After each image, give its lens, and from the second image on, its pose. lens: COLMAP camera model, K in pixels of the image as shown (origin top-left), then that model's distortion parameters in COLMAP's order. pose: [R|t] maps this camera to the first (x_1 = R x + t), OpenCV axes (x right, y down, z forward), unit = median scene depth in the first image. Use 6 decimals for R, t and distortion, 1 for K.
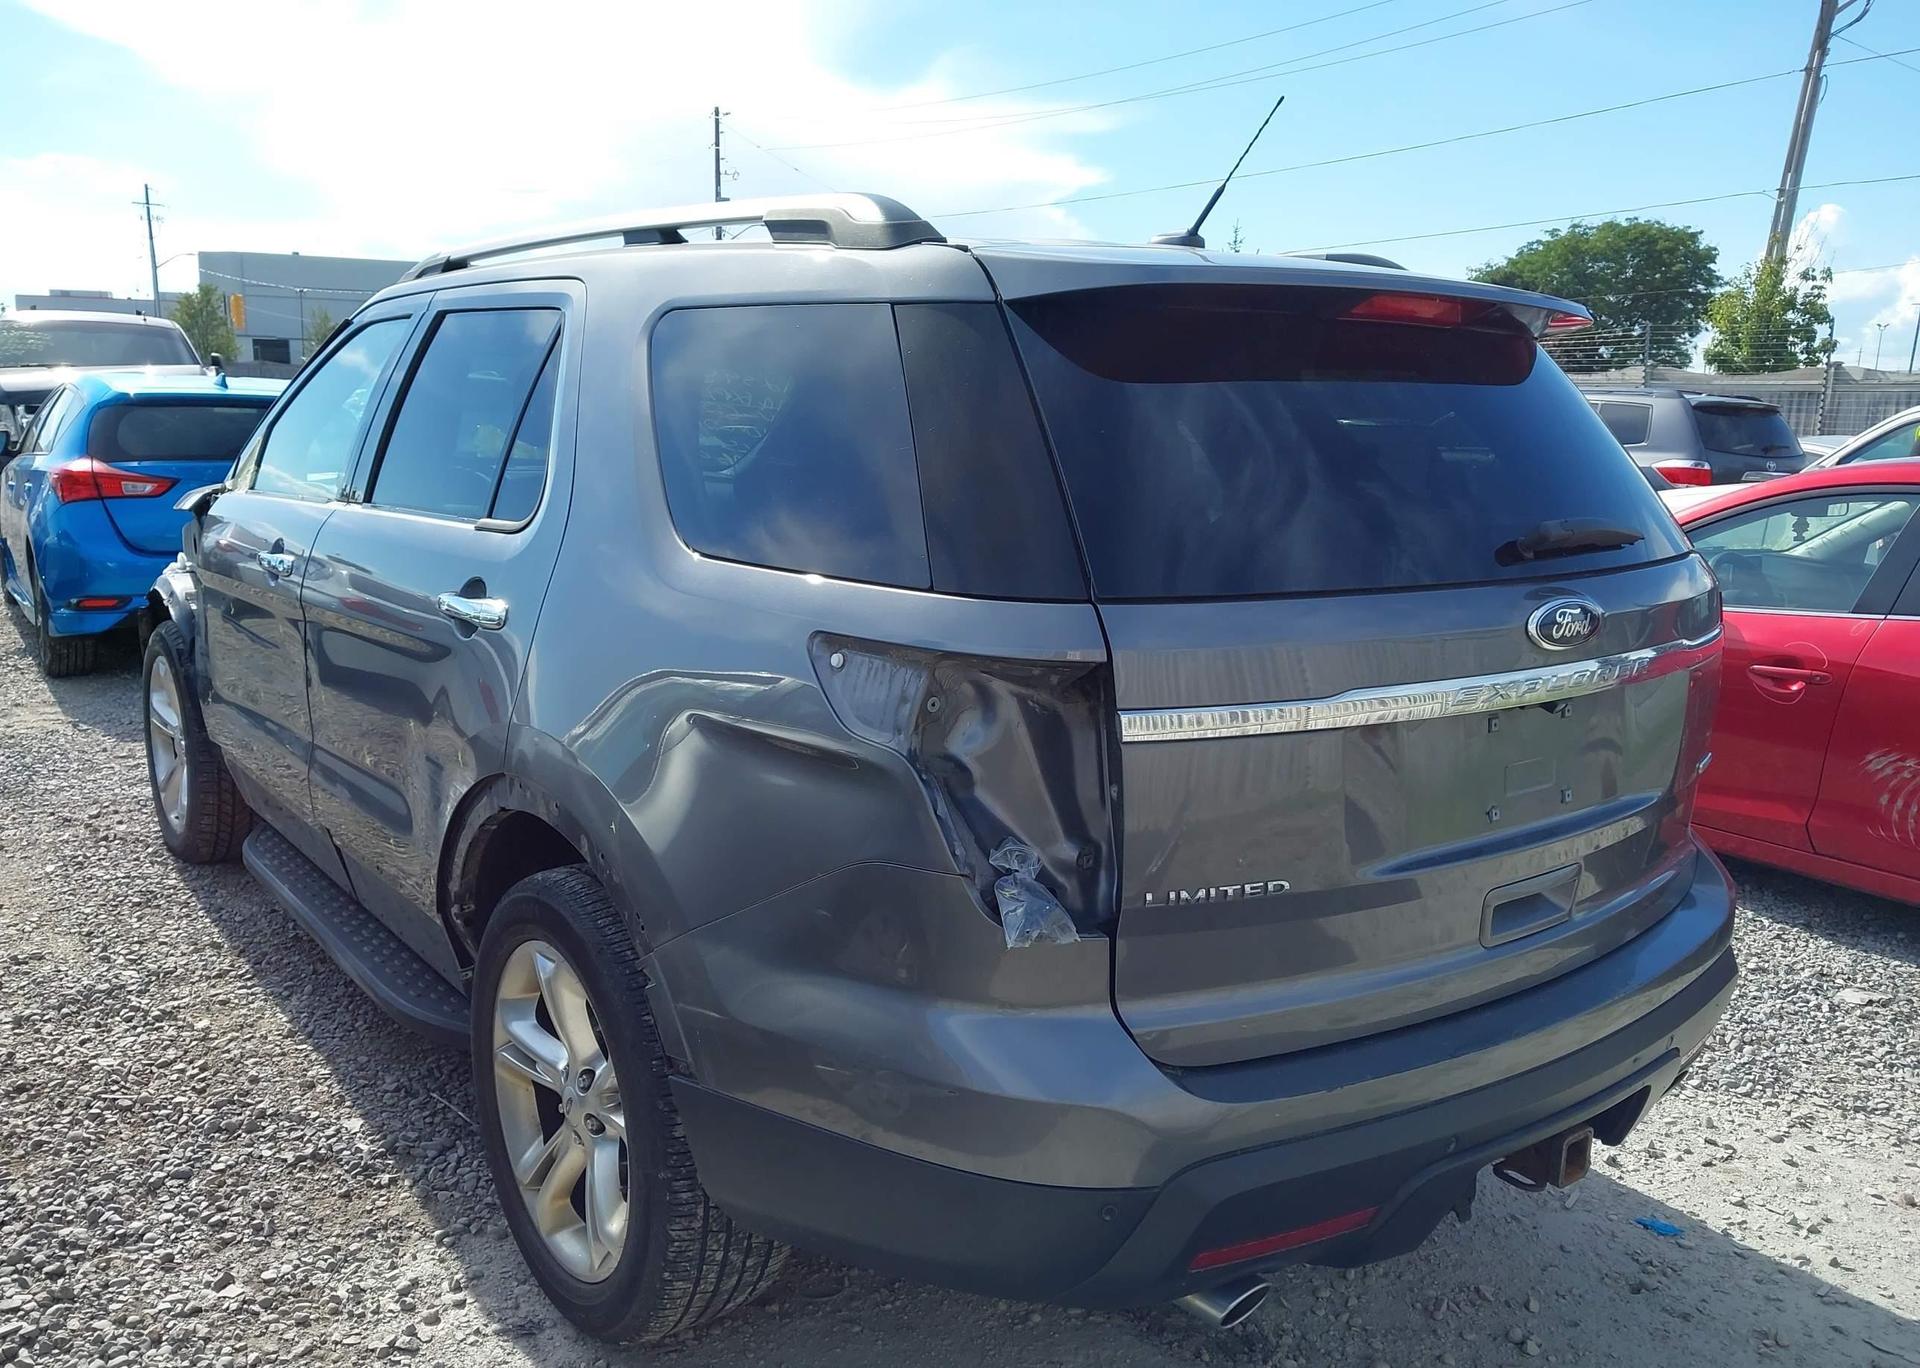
lens RADIAL K [[1530.6, 0, 941.7], [0, 1530.6, 614.4], [0, 0, 1]] dist [0.010675, -0.004029]
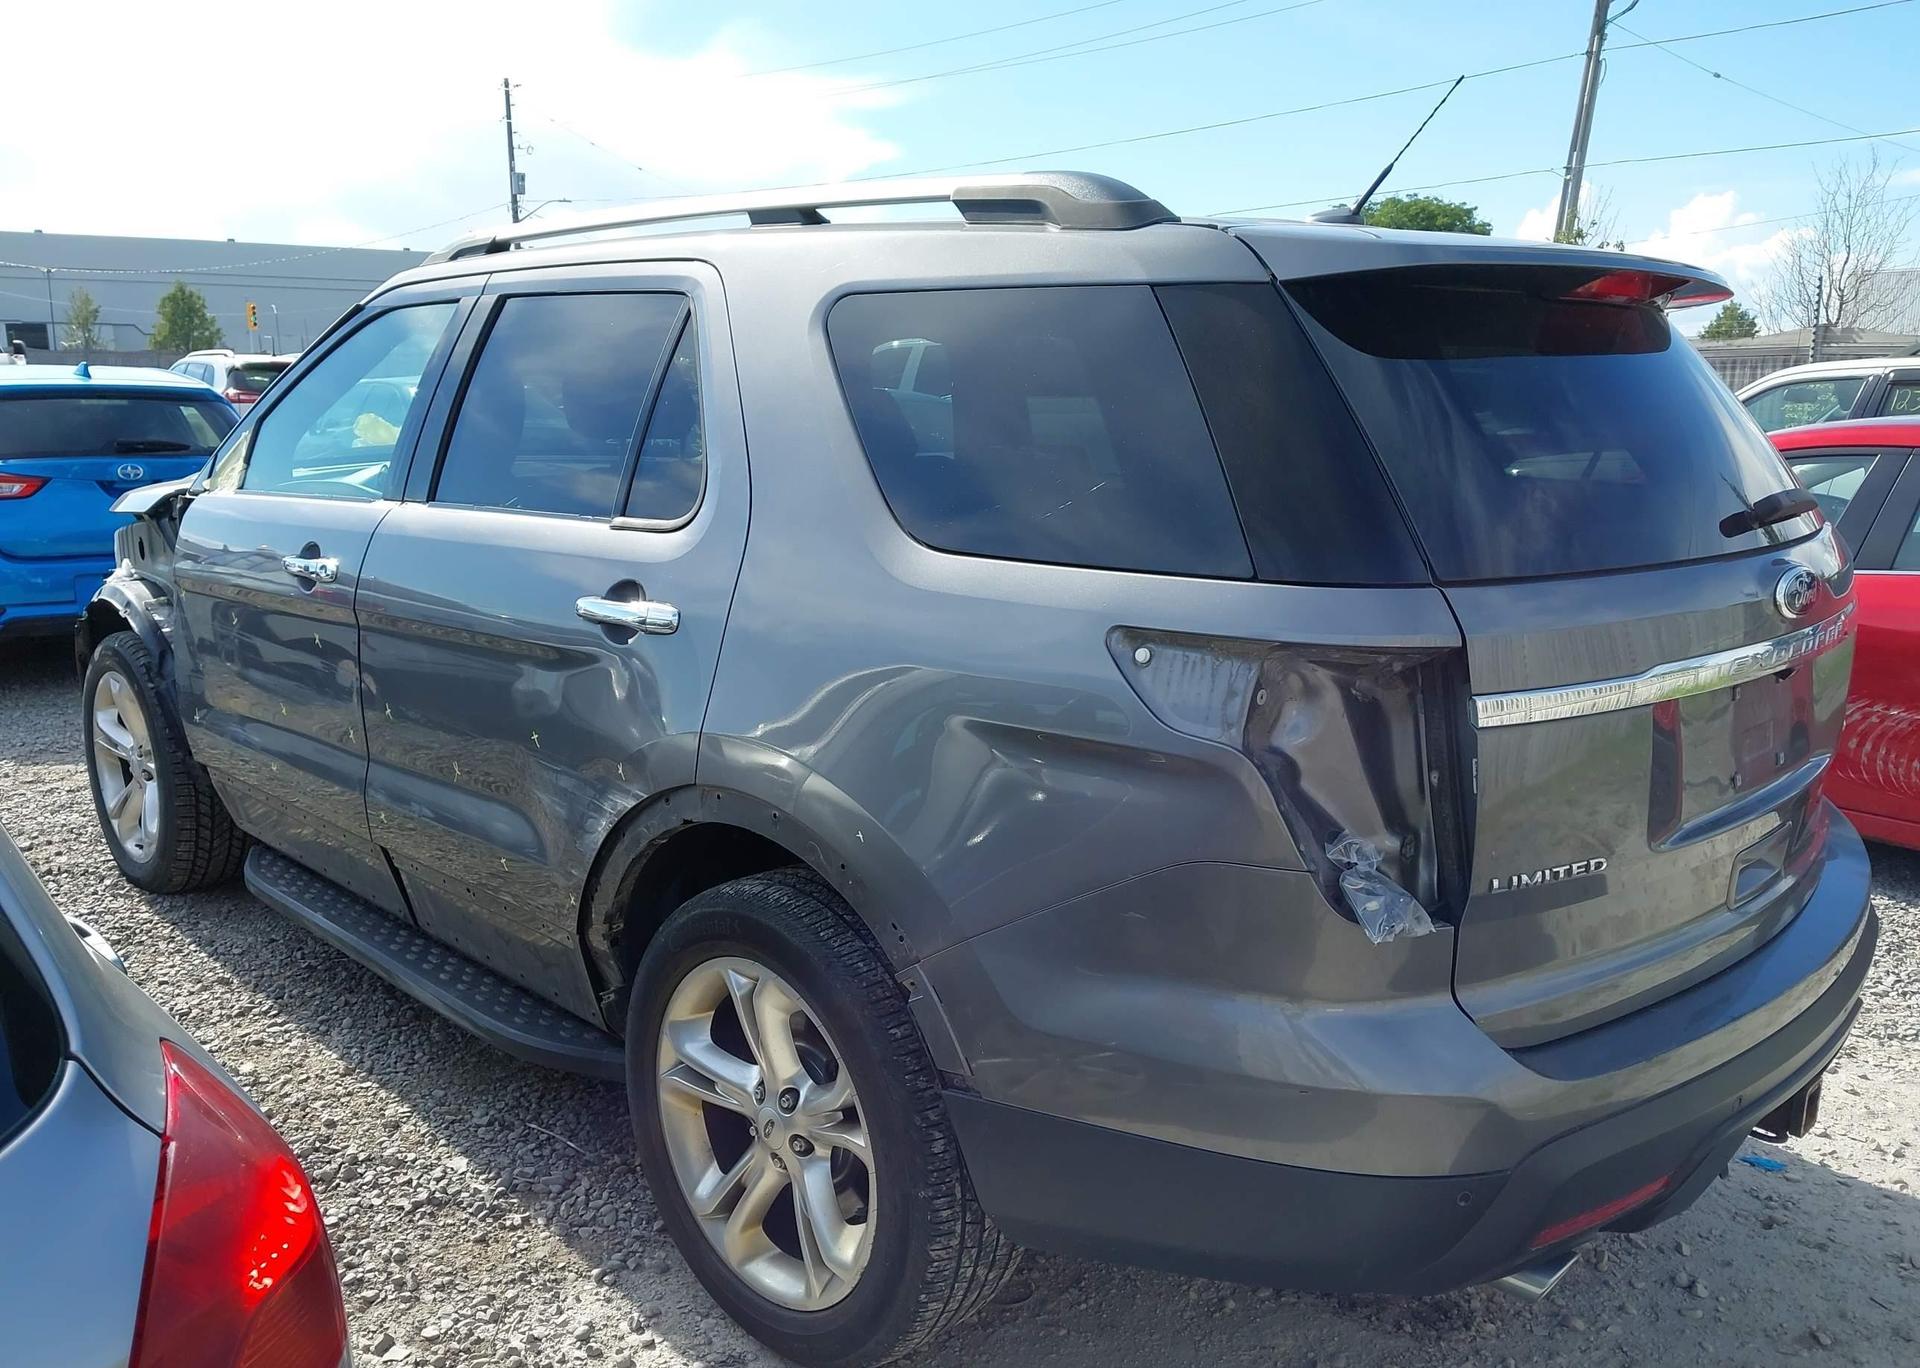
lens RADIAL K [[1530.6, 0, 816.8], [0, 1530.6, 607.9], [0, 0, 1]] dist [0.010675, -0.004029]
pose [[0.991359, -0.033771, 0.126757, -0.304435], [0.032308, 0.999386, 0.013578, -0.015029], [-0.127137, -0.009366, 0.991841, 0.048275]]
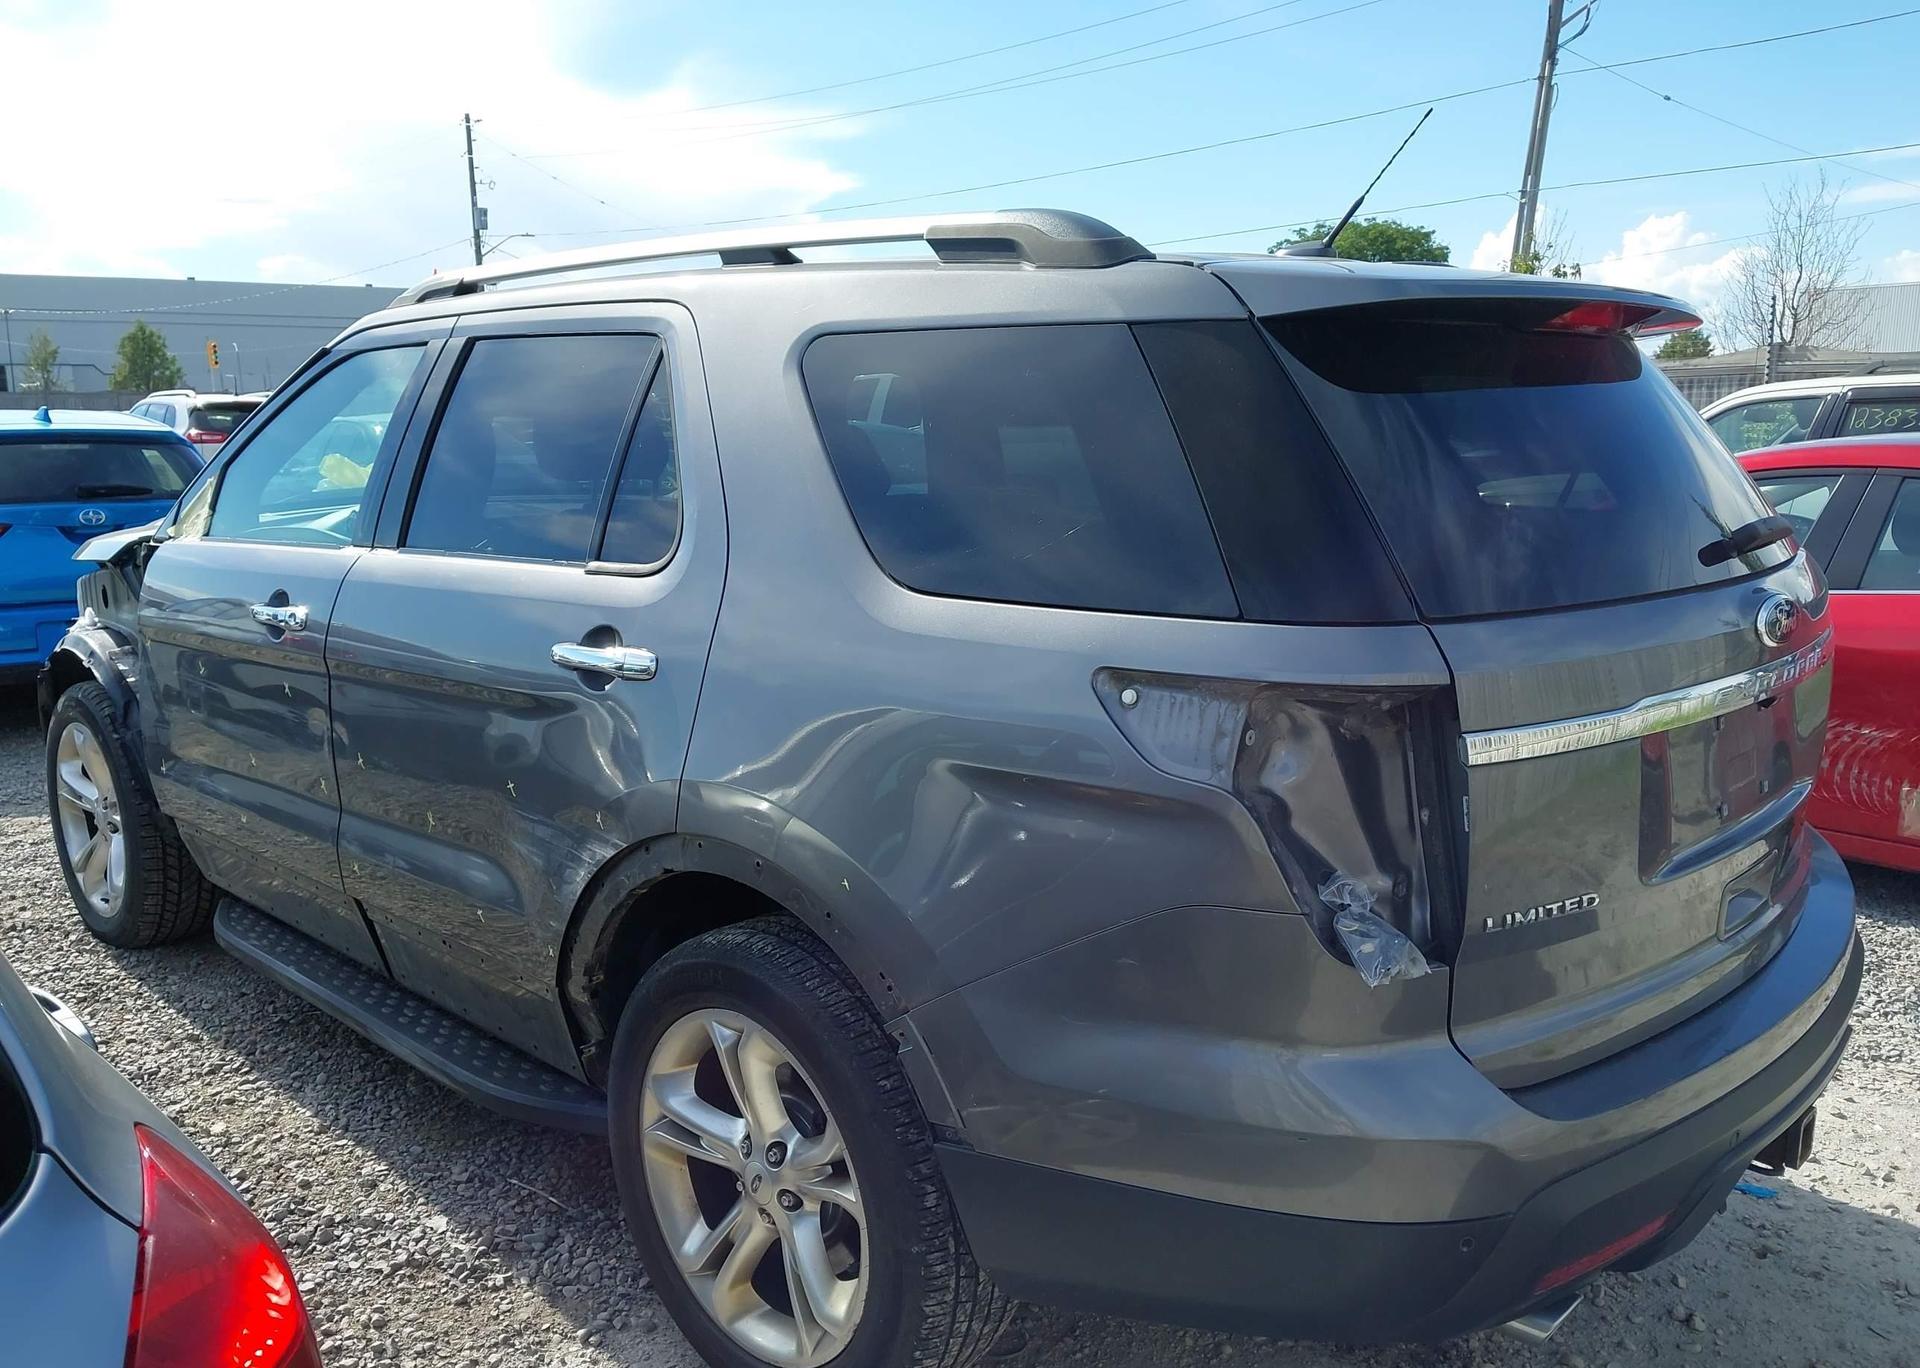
lens RADIAL K [[1530.6, 0, 810.8], [0, 1530.6, 605.7], [0, 0, 1]] dist [0.010675, -0.004029]
pose [[0.988205, -0.047672, 0.145527, -0.310323], [0.048769, 0.998802, -0.003976, -0.025349], [-0.145163, 0.011026, 0.989346, 0.059448]]
